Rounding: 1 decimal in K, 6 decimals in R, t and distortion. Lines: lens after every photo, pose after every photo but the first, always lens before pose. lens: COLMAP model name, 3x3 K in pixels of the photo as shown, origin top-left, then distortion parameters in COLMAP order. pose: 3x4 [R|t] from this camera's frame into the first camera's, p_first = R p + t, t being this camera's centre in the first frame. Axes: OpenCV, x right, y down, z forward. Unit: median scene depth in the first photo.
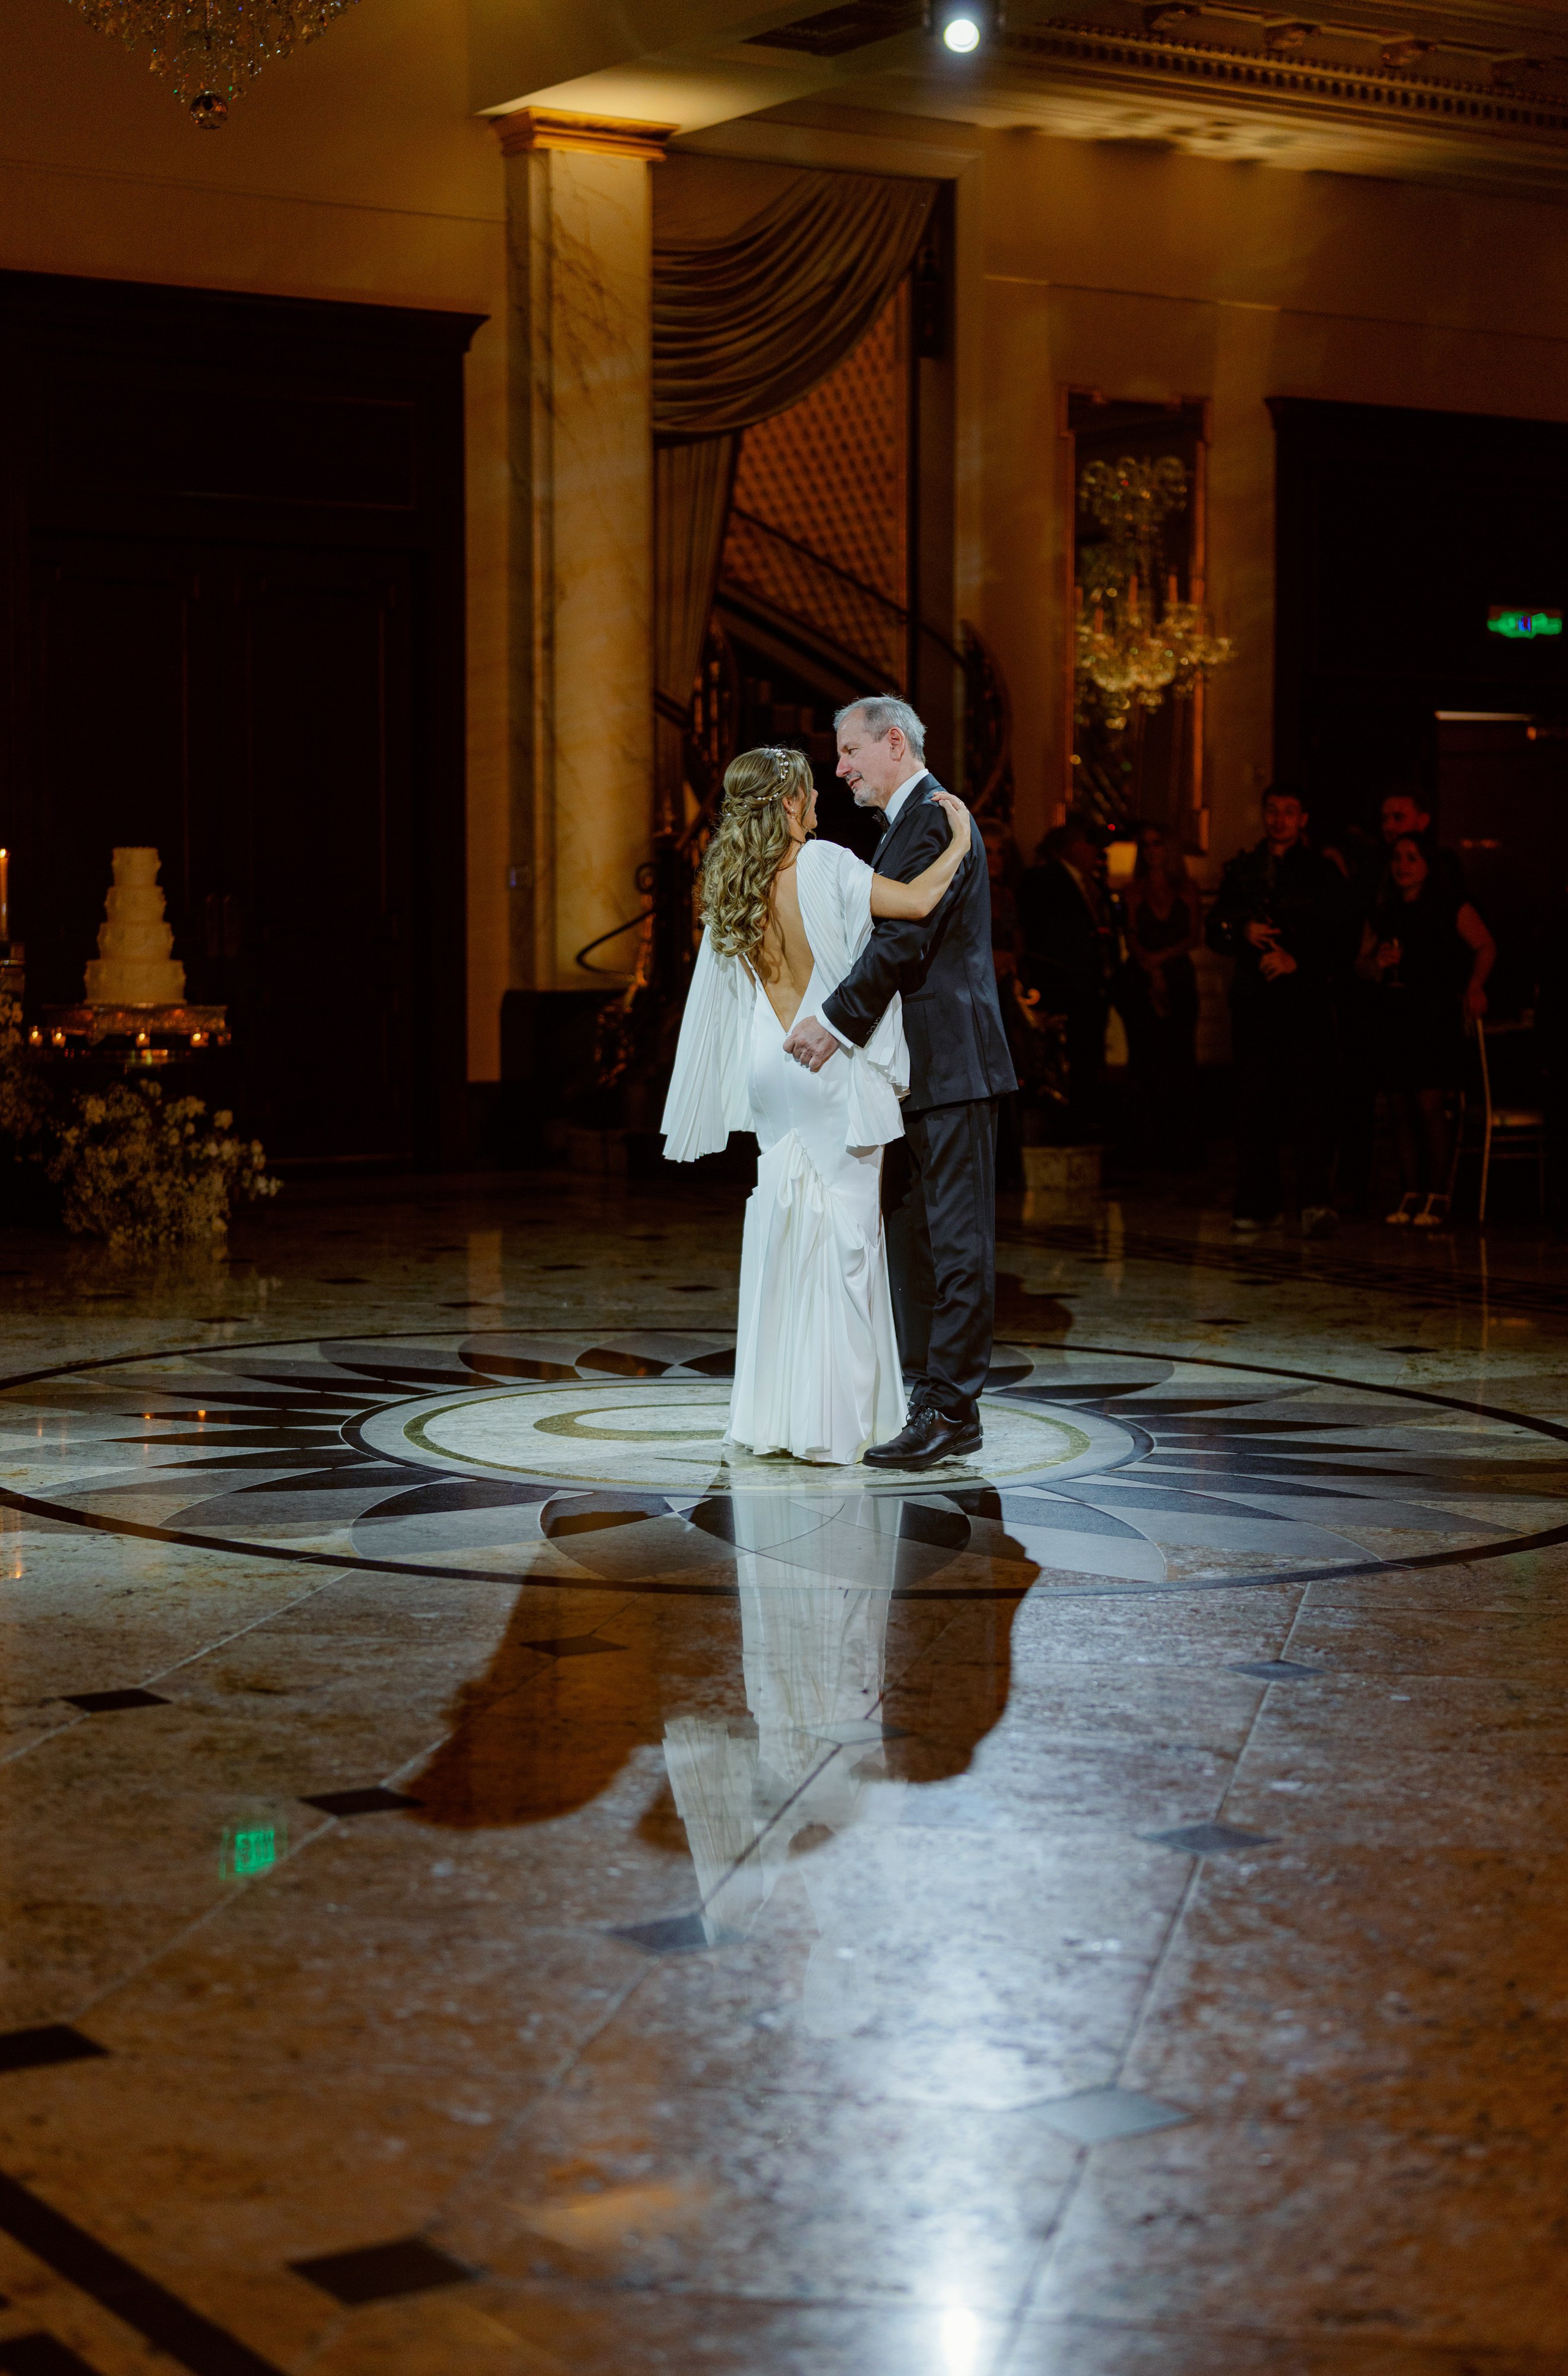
lens RADIAL K [[3981.9, 0, 785.6], [0, 3981.9, 1171.9], [0, 0, 1]] dist [0.047754, 0.000000]
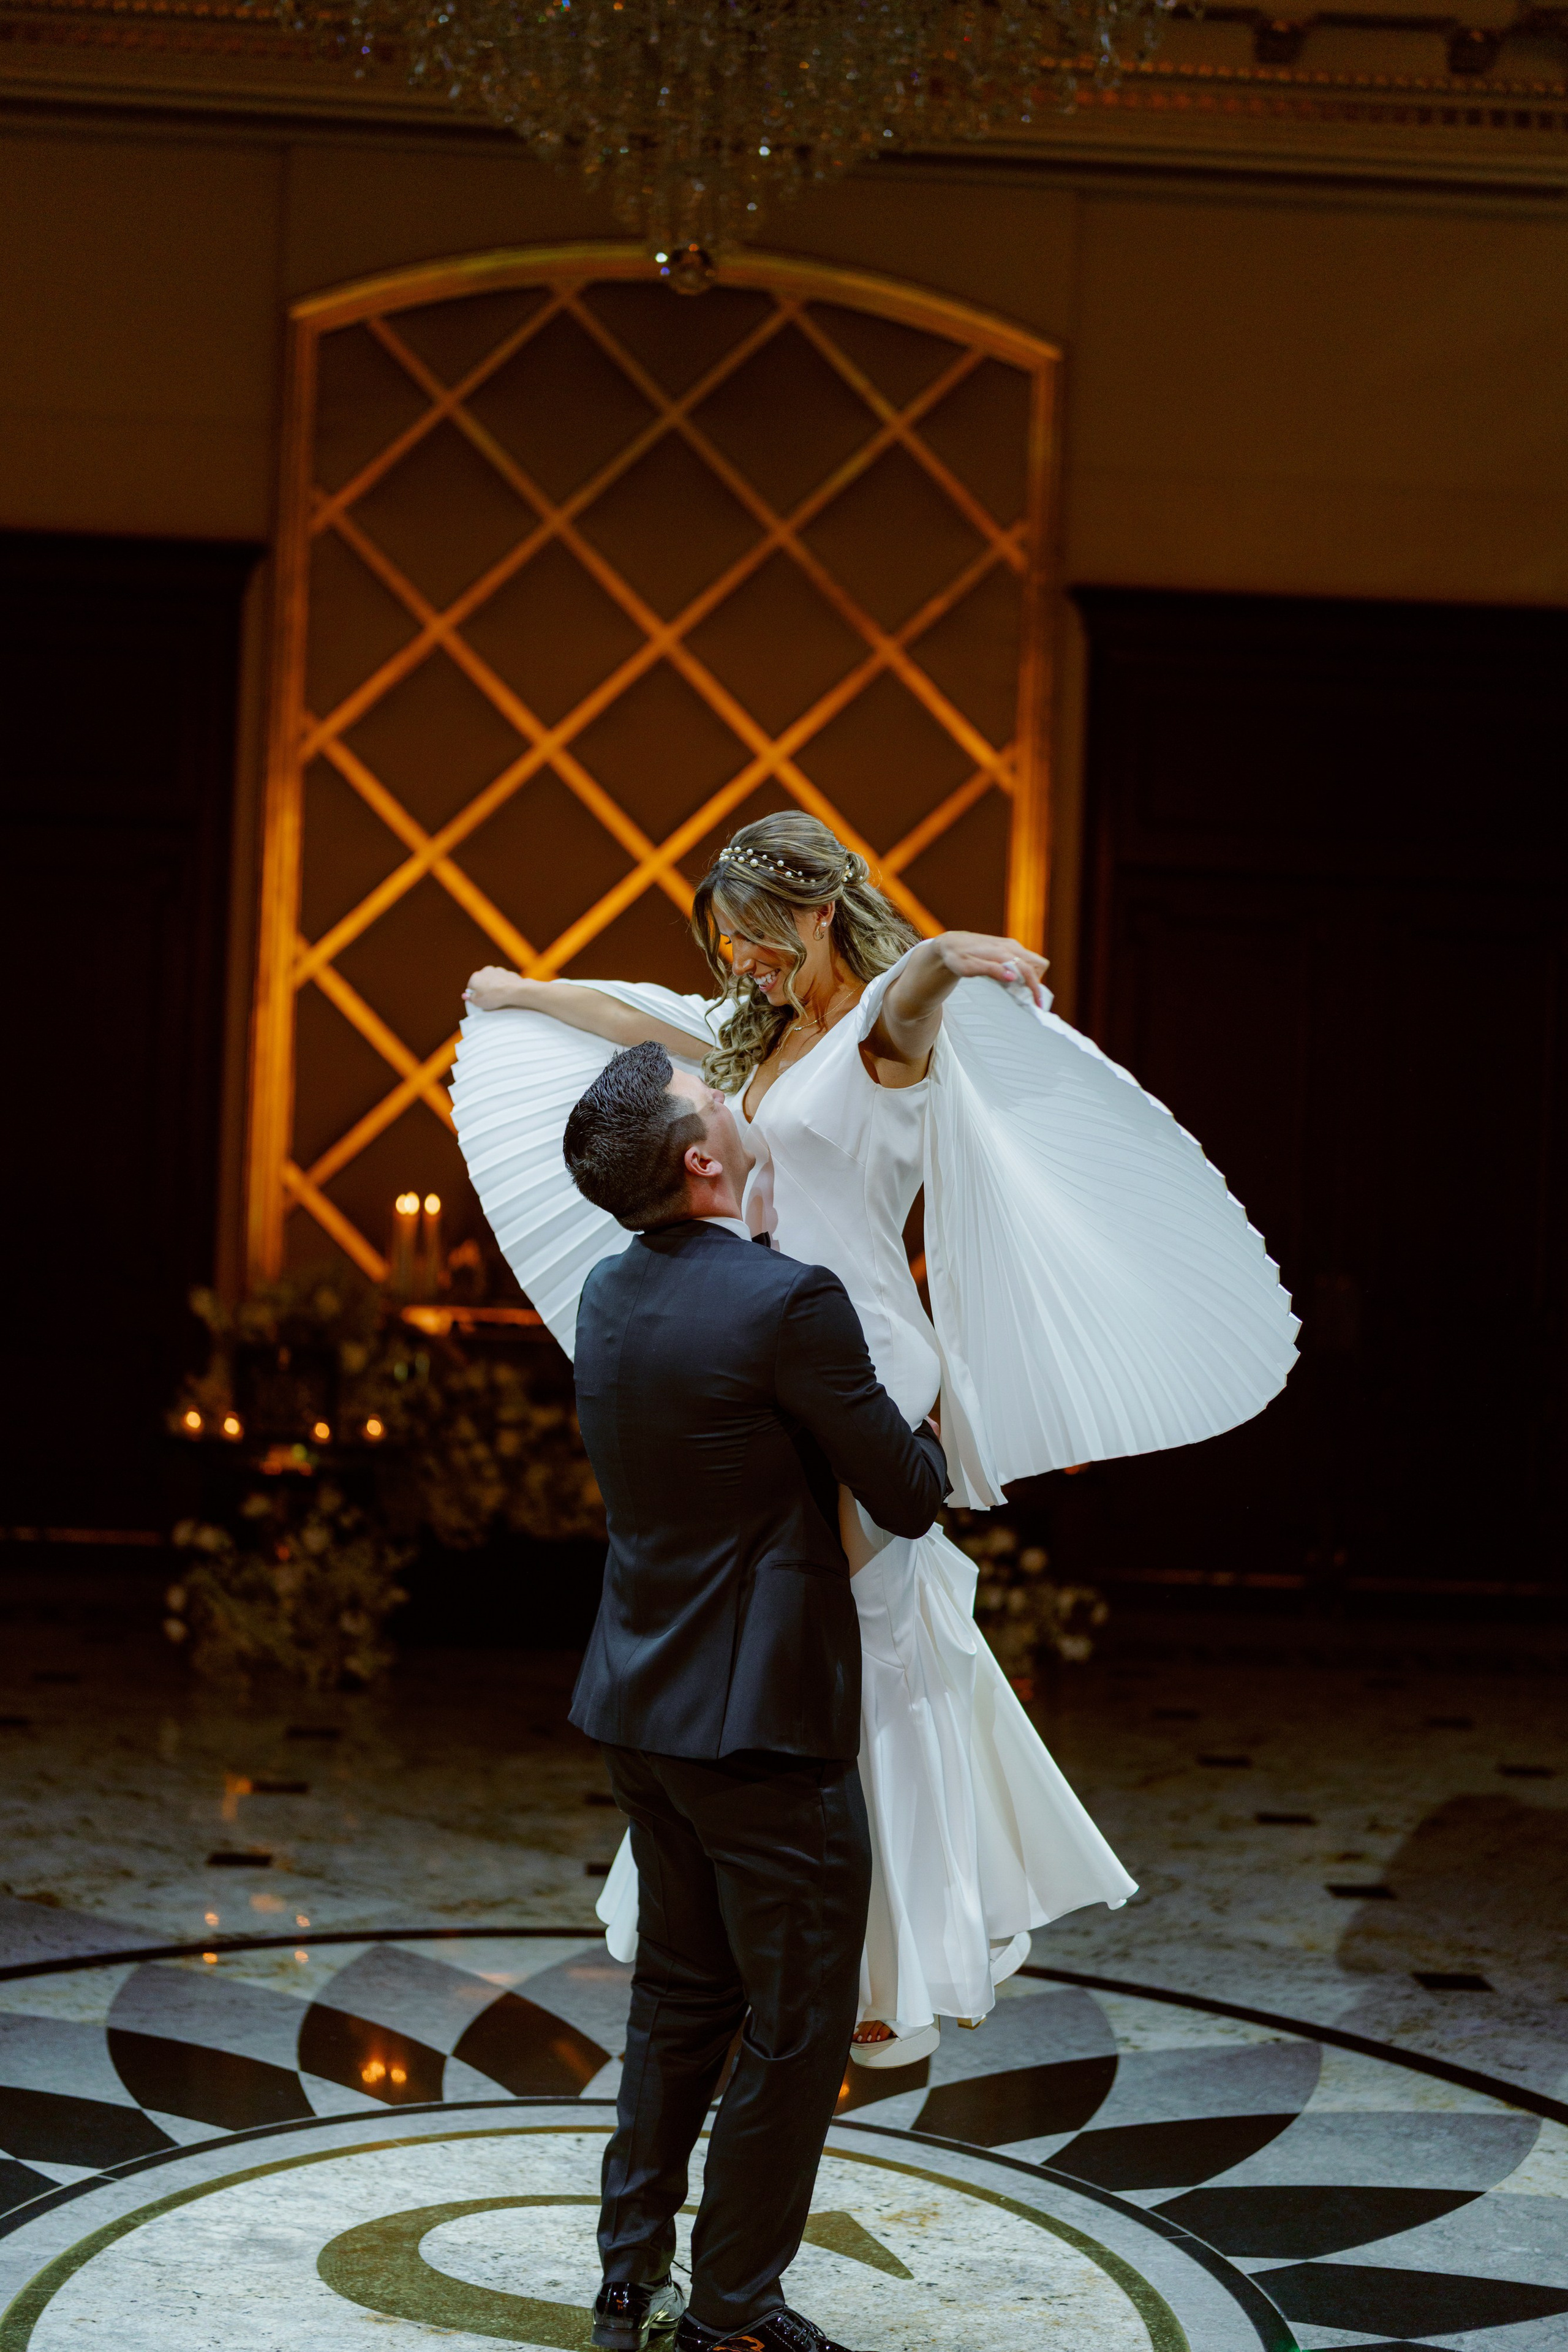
lens RADIAL K [[3303.8, 0, 786.7], [0, 3303.8, 1191.7], [0, 0, 1]] dist [0.025868, 0.000000]
pose [[0.861563, 0.033906, -0.506517, 0.121676], [-0.075227, 0.995278, -0.061334, -0.033675], [0.502046, 0.090947, 0.860046, 0.304954]]
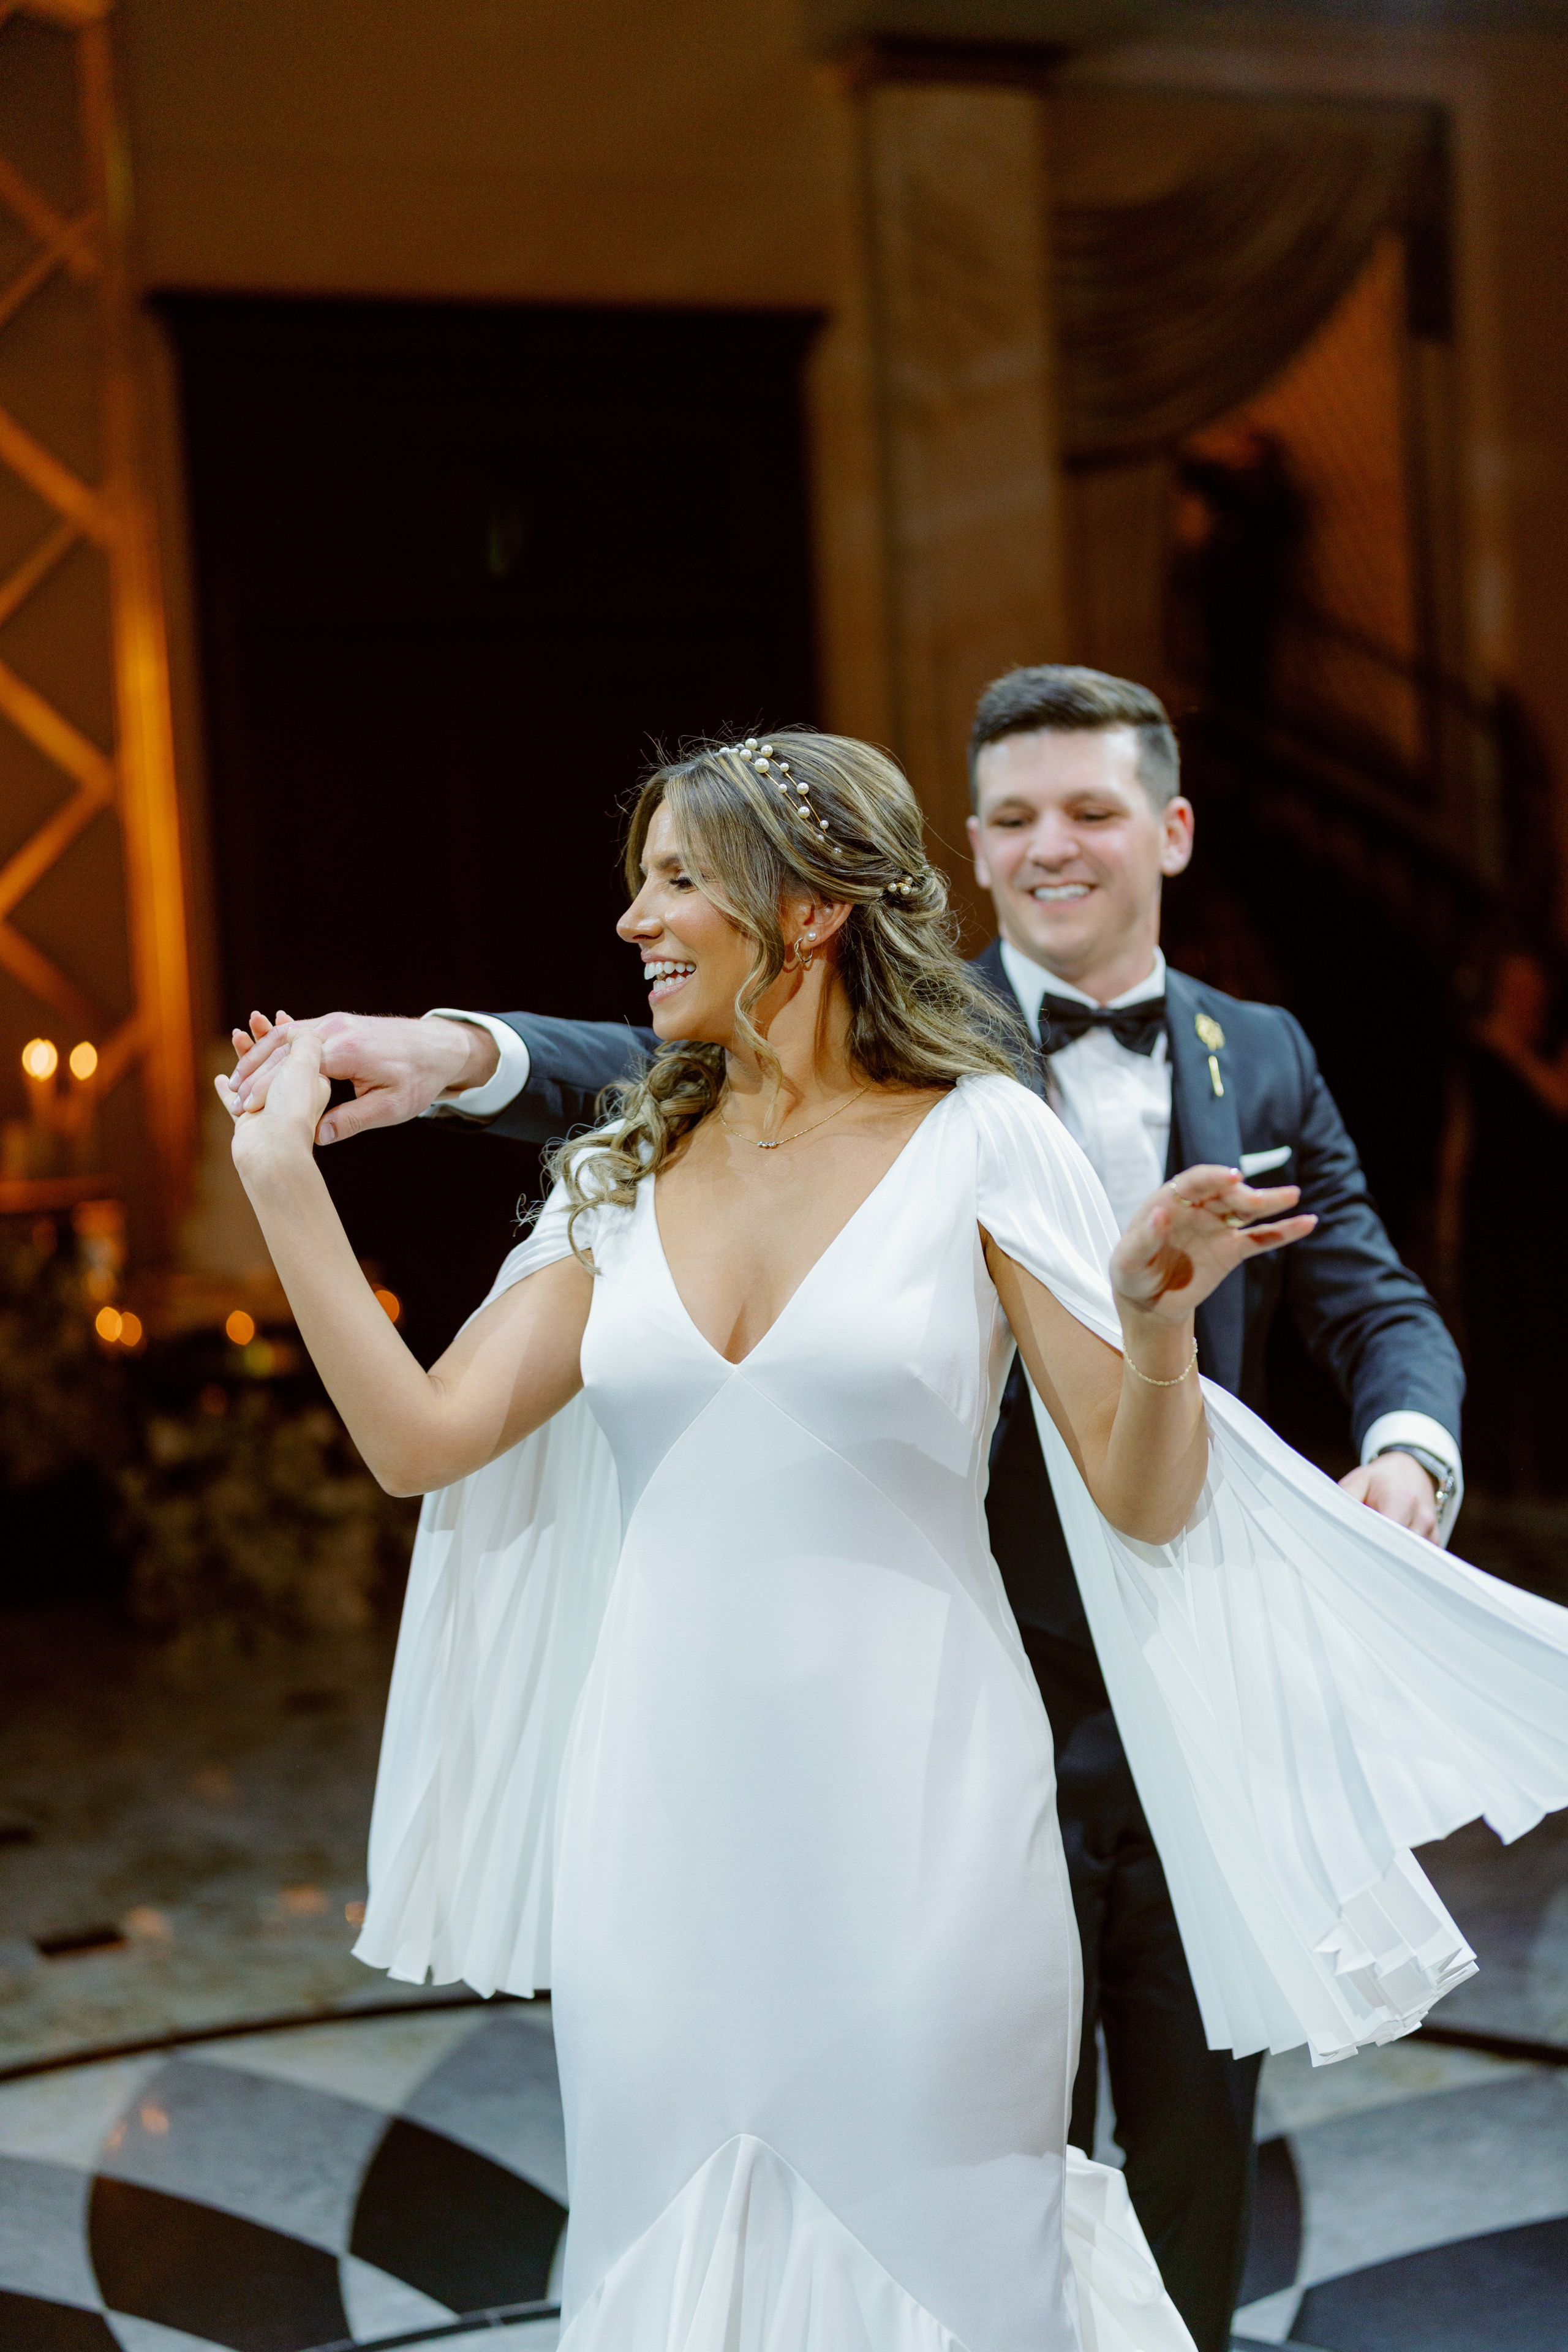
lens RADIAL K [[3303.8, 0, 799.4], [0, 3303.8, 1229.9], [0, 0, 1]] dist [0.025868, 0.000000]
pose [[0.983113, -0.041651, -0.178198, 0.025550], [0.042002, 0.999116, -0.001803, -0.035659], [0.178115, -0.005712, 0.983993, 0.364544]]
